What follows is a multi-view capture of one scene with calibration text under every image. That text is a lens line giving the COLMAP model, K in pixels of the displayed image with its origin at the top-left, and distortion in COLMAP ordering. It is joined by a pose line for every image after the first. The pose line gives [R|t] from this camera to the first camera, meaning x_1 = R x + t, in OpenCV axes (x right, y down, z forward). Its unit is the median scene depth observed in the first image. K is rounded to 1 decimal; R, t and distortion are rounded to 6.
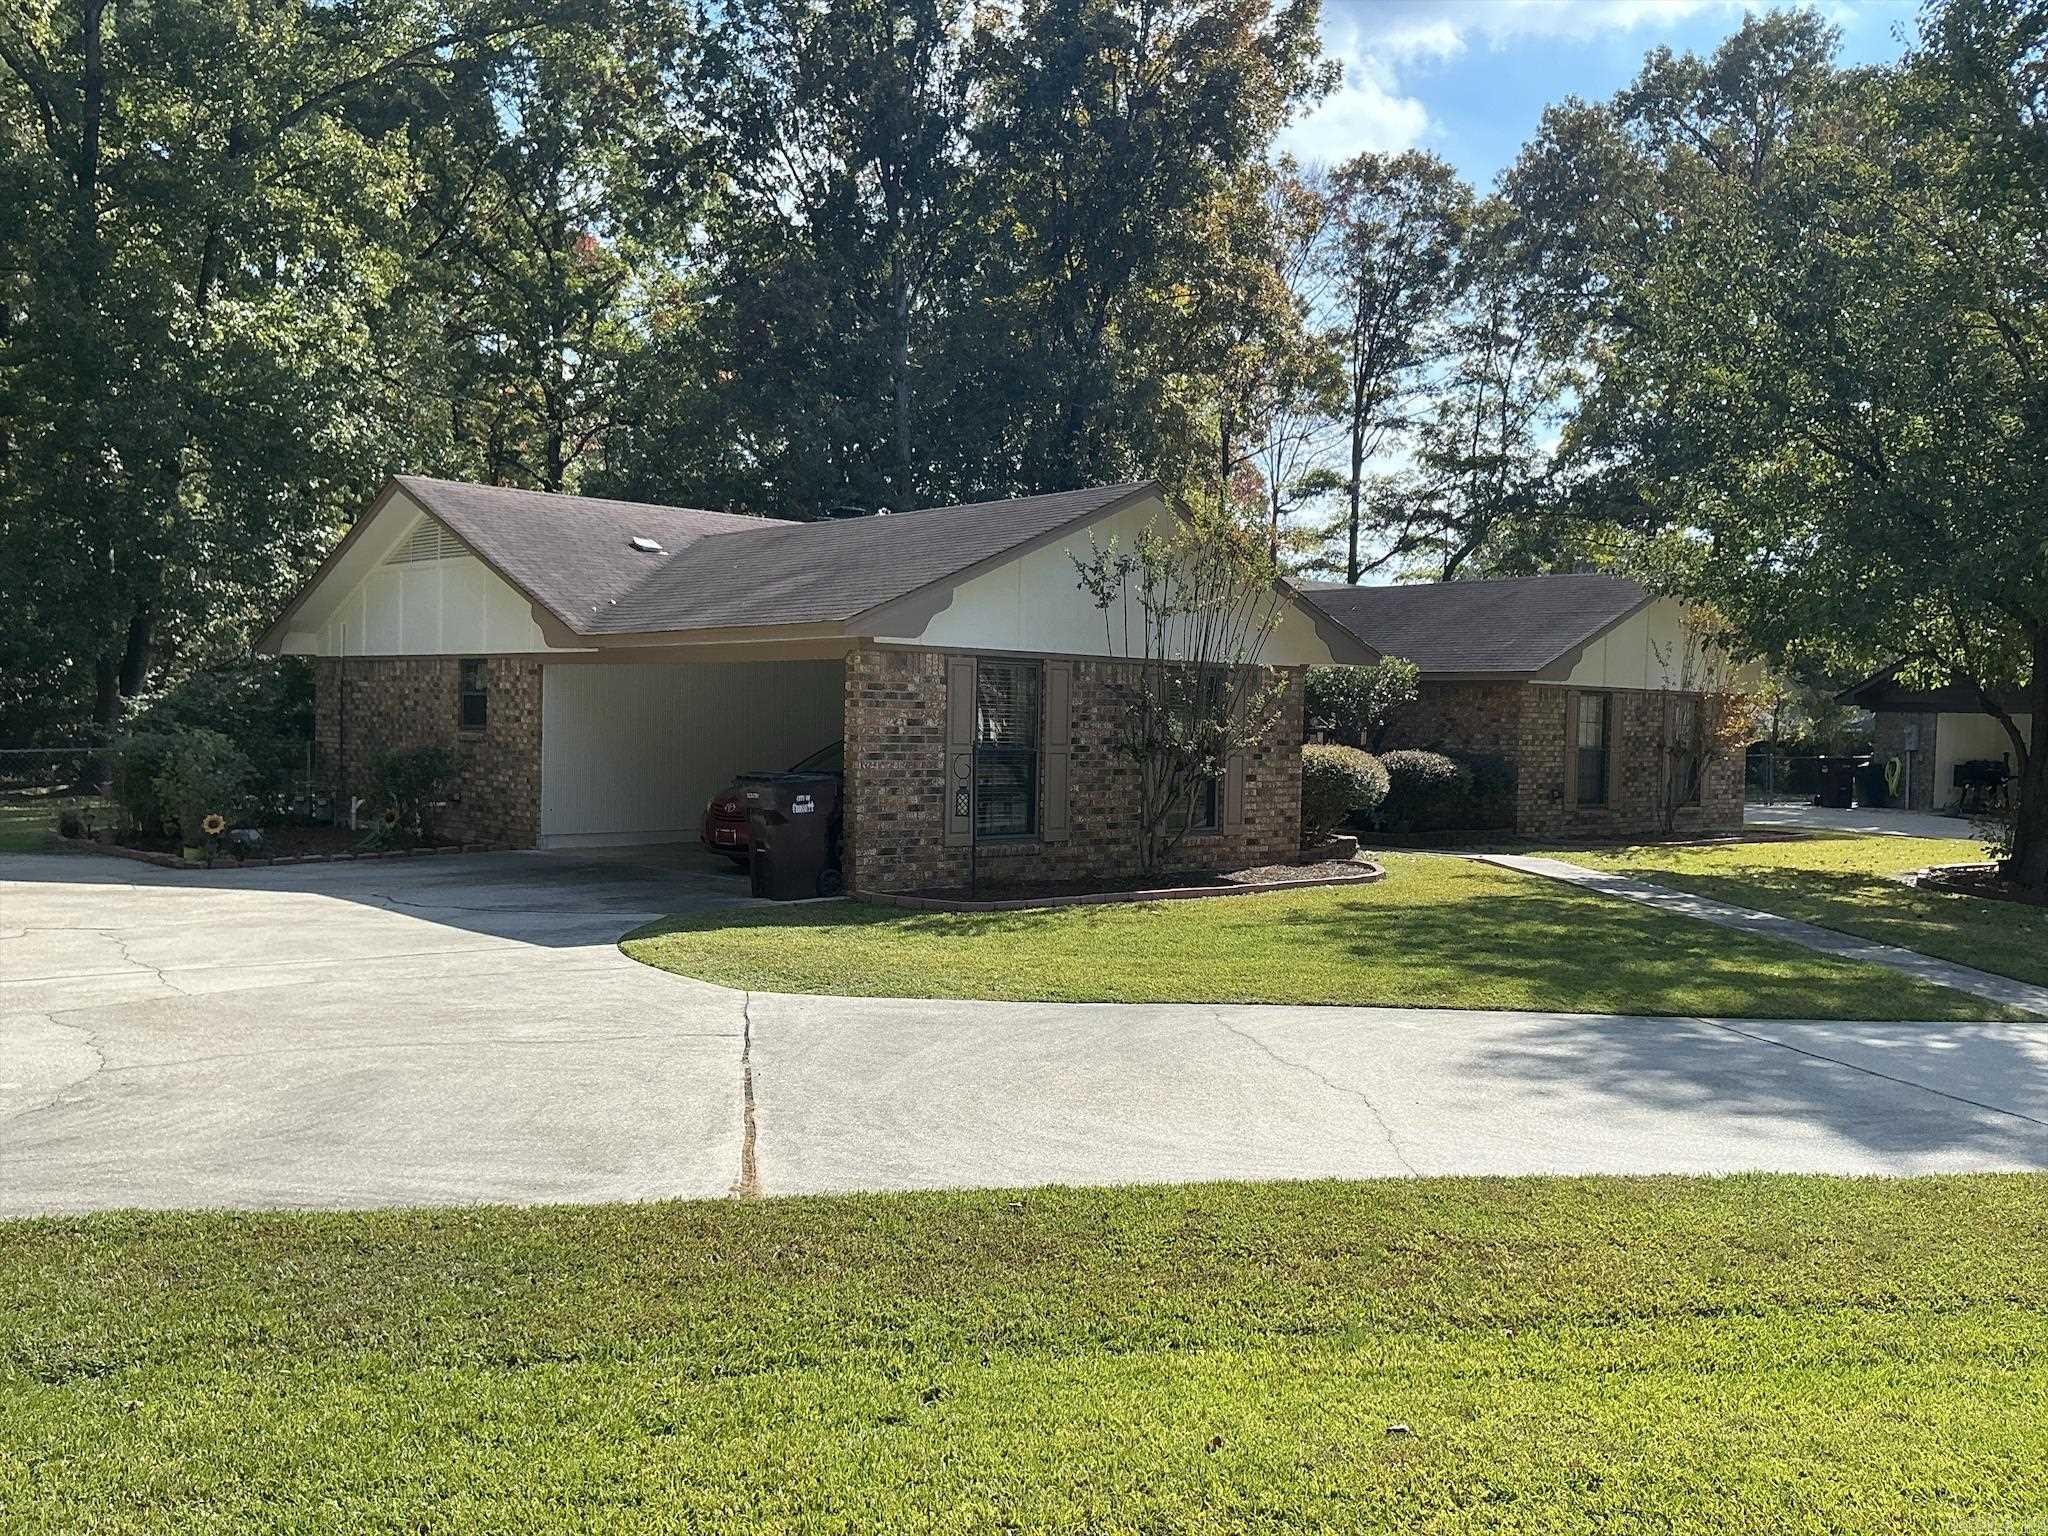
lens RADIAL K [[1686.3, 0, 1022.5], [0, 1686.3, 766.6], [0, 0, 1]] dist [0.043245, -0.012454]
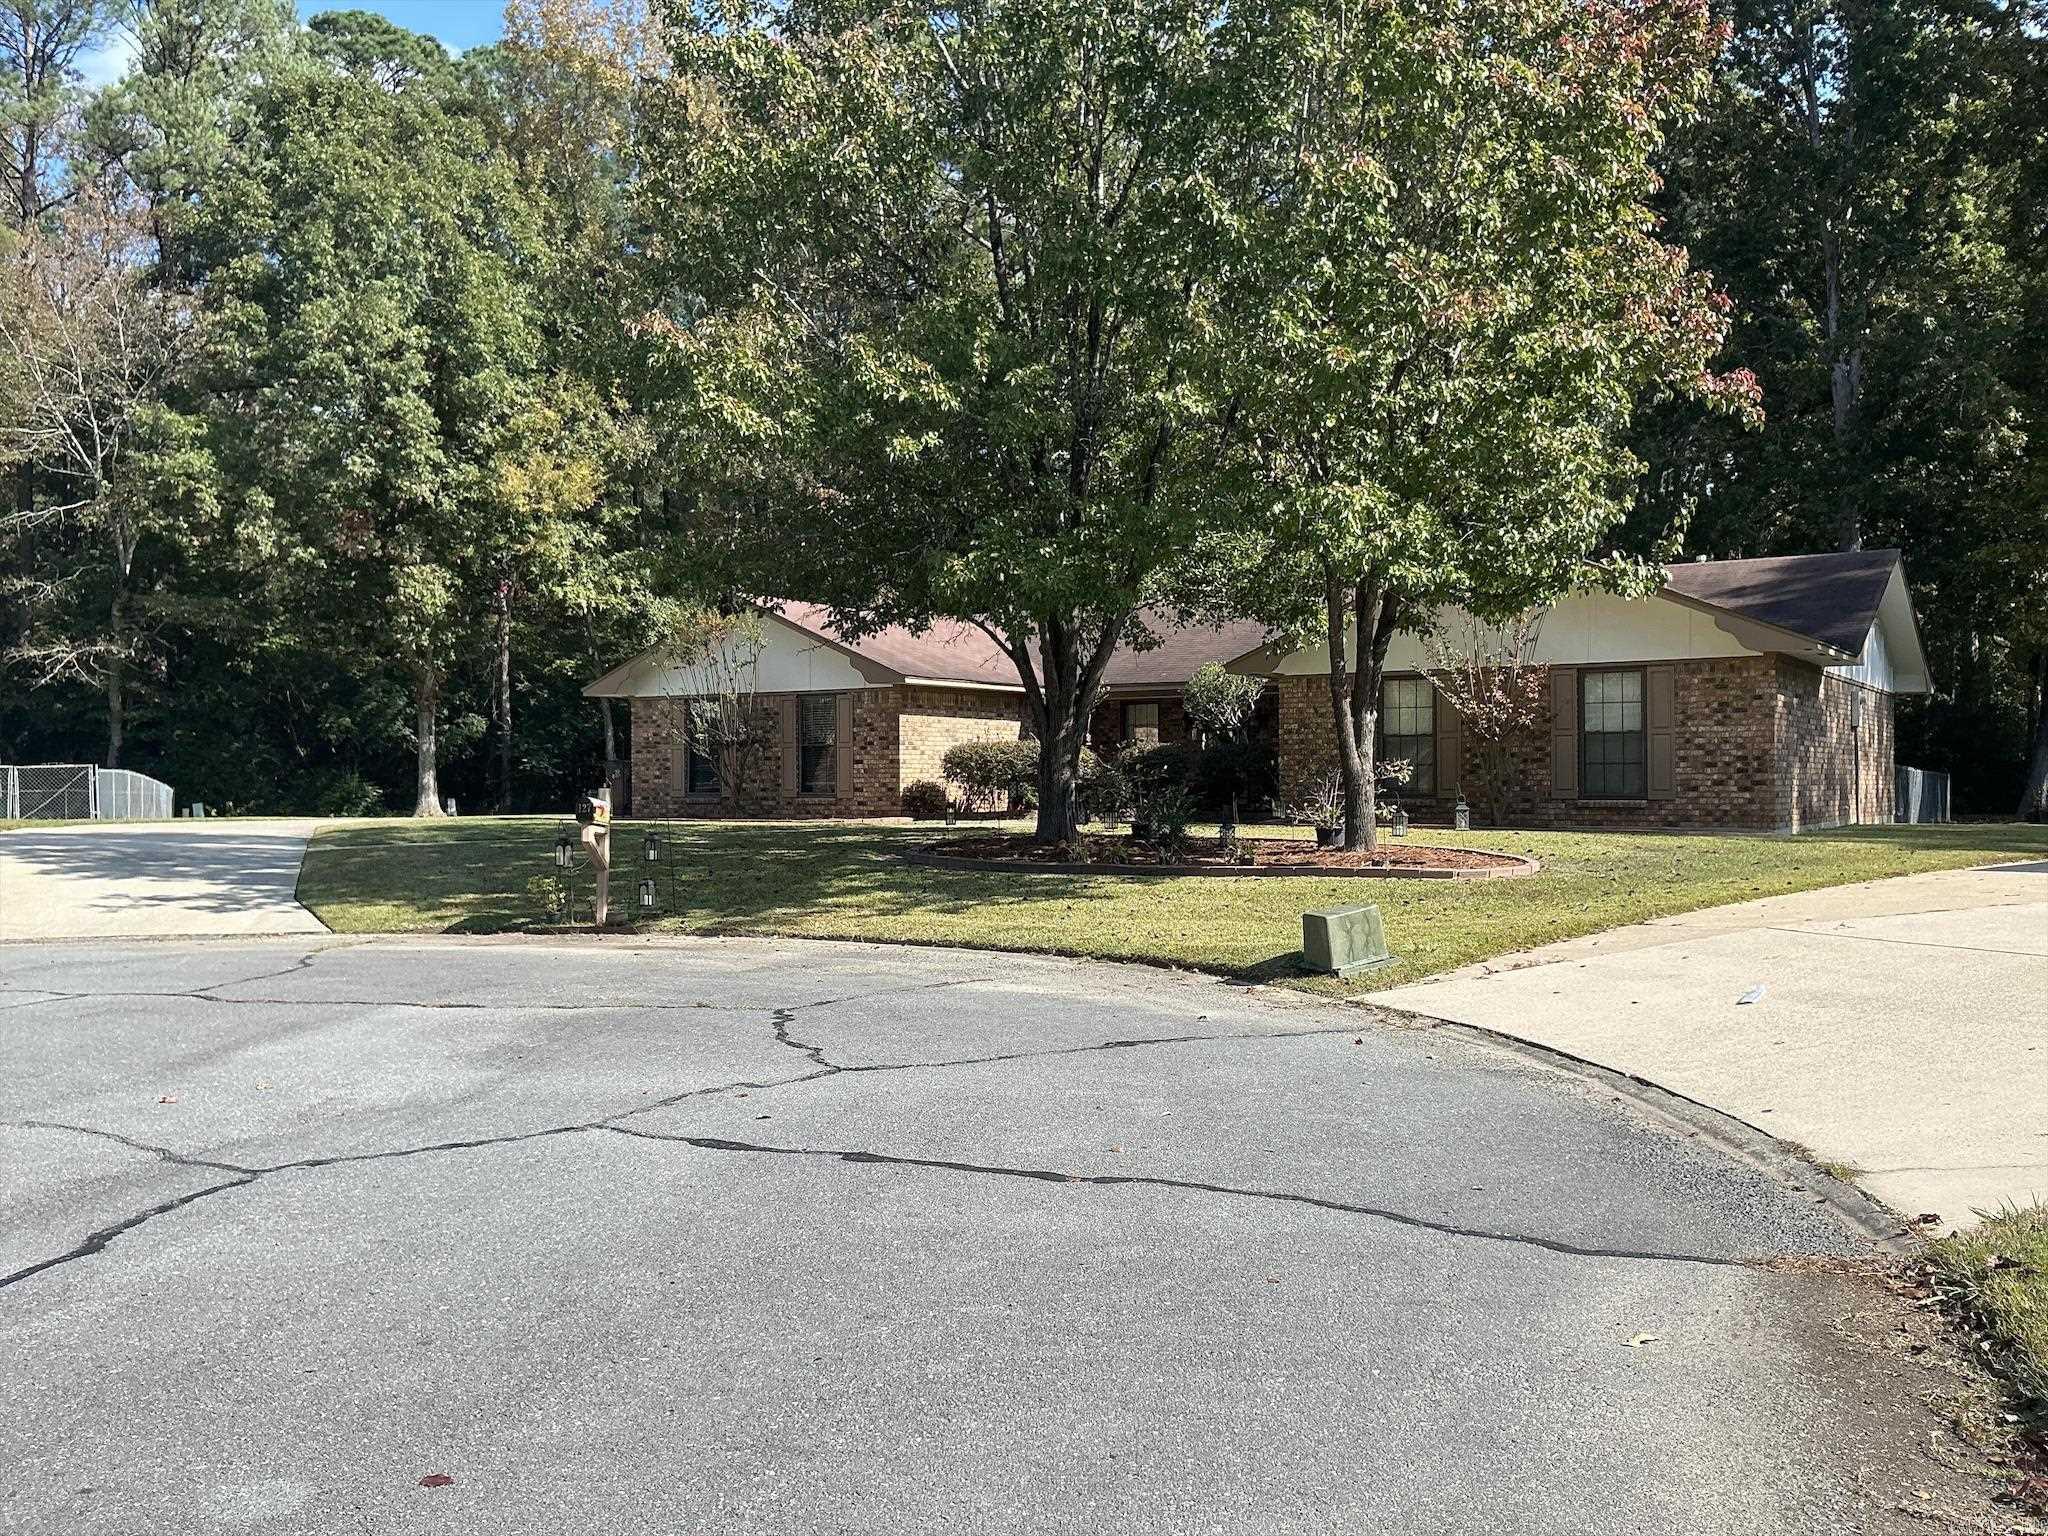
lens RADIAL K [[1686.3, 0, 1015.9], [0, 1686.3, 771.5], [0, 0, 1]] dist [0.043245, -0.012454]
pose [[0.281808, -0.018938, -0.959284, 1.719266], [-0.012462, 0.999649, -0.023396, 0.051631], [0.959390, 0.018548, 0.281473, 0.733987]]
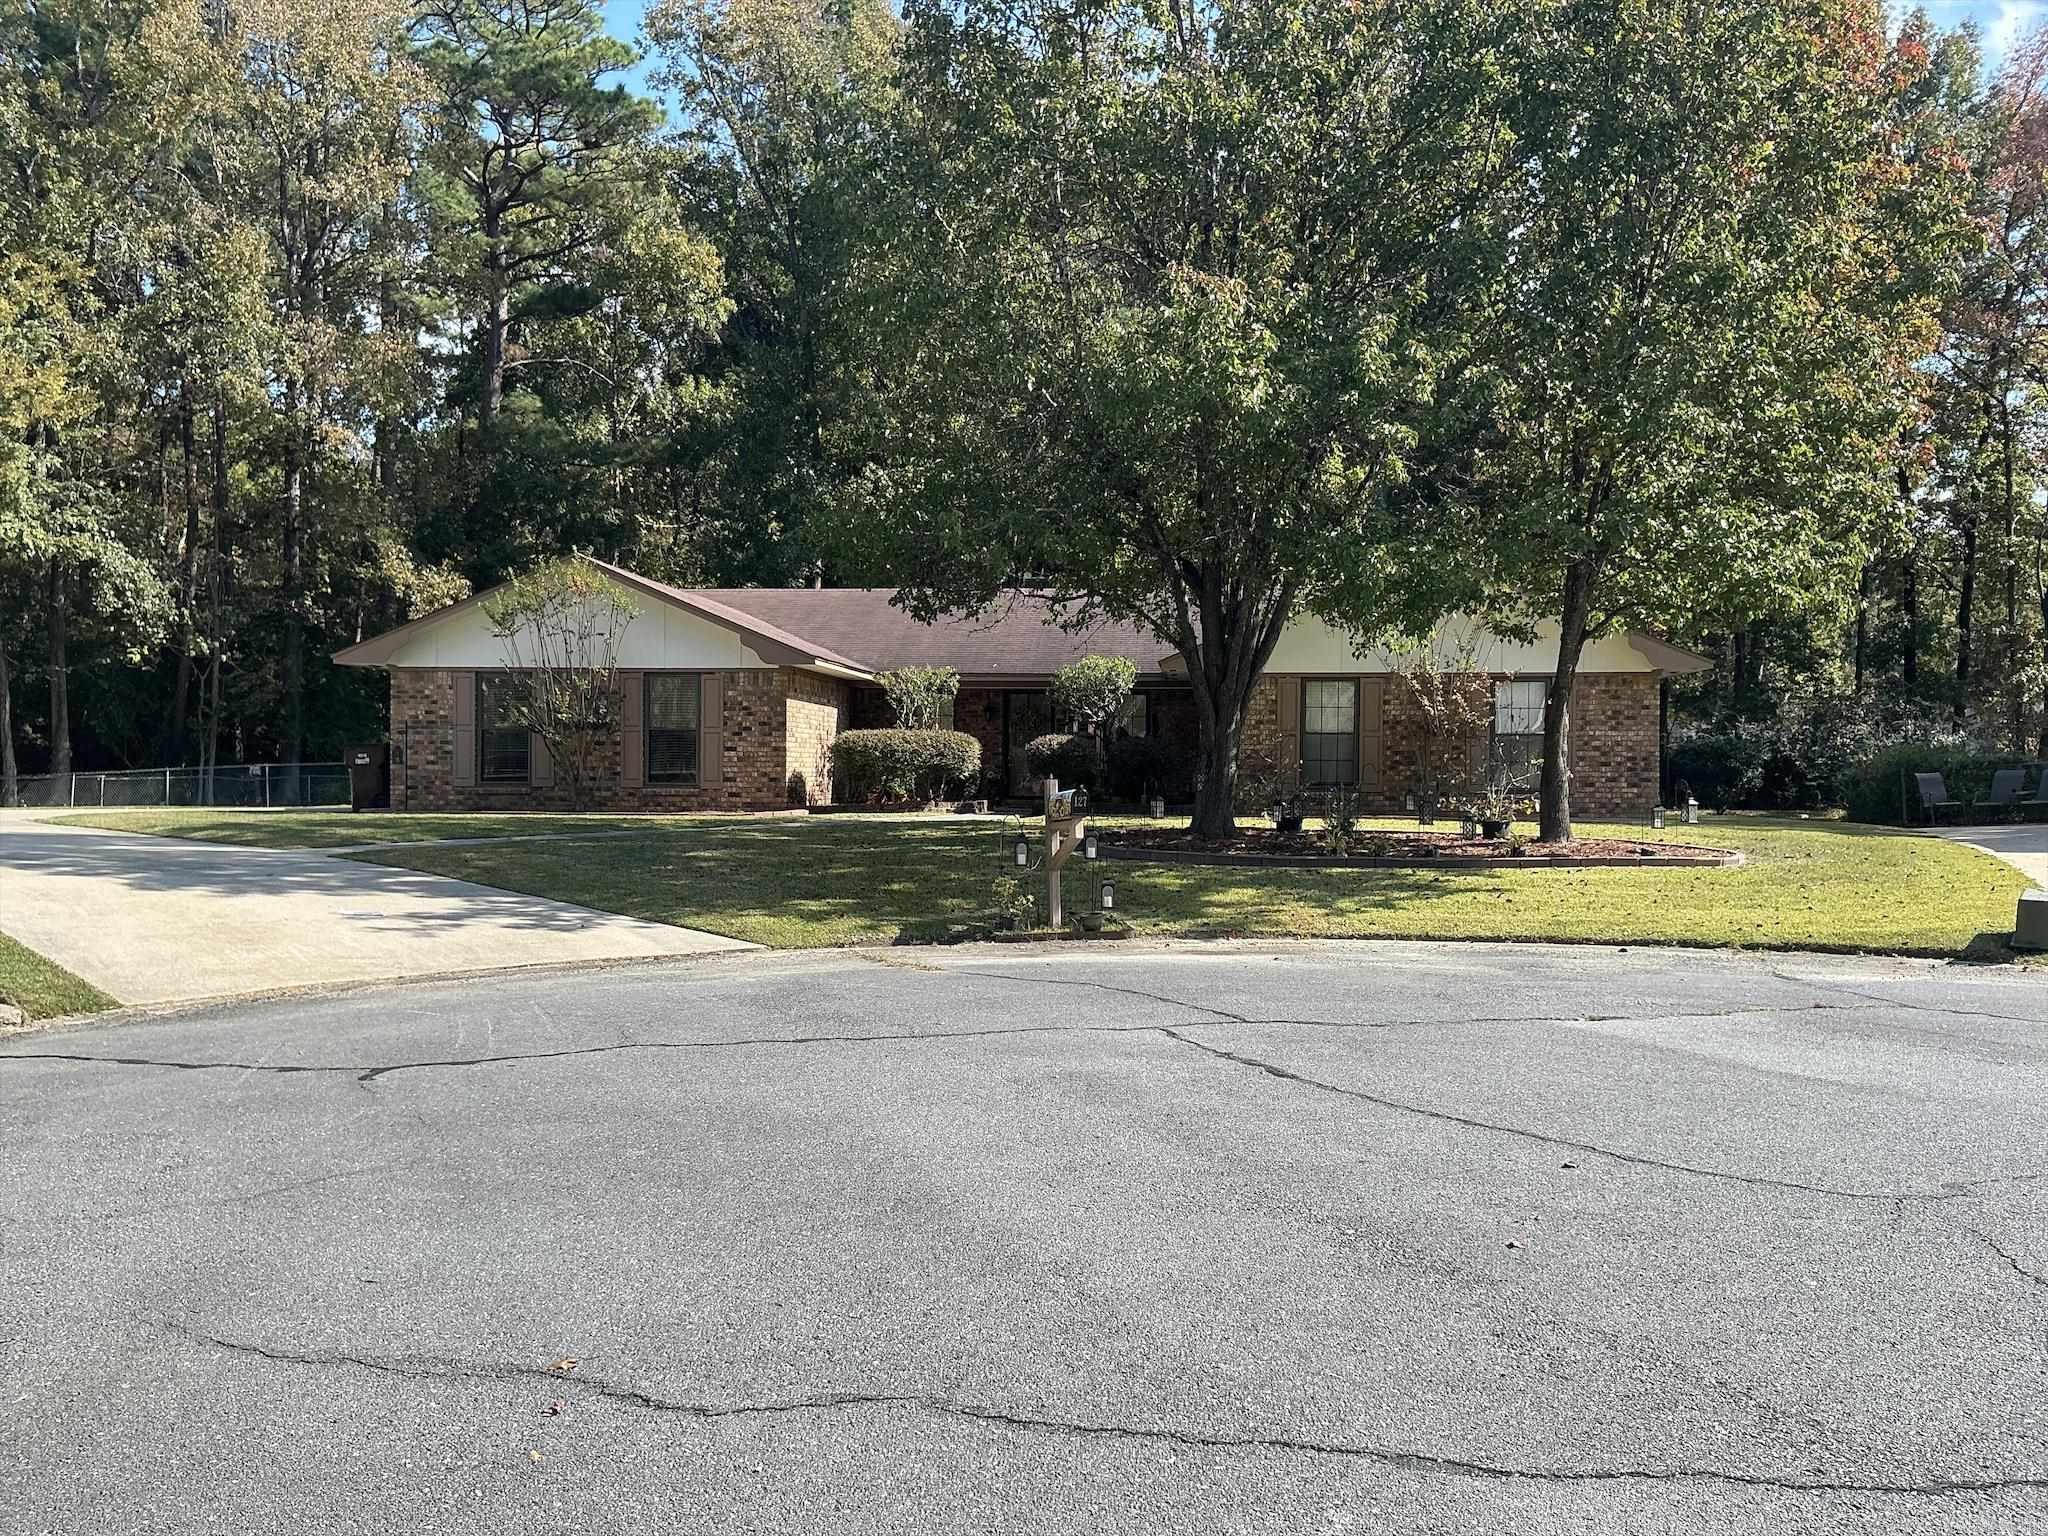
lens RADIAL K [[1686.3, 0, 1018.1], [0, 1686.3, 758.2], [0, 0, 1]] dist [0.043245, -0.012454]
pose [[0.687790, -0.015378, -0.725747, 1.367682], [-0.012574, 0.999373, -0.033093, 0.059933], [0.725801, 0.031886, 0.687166, 0.221034]]
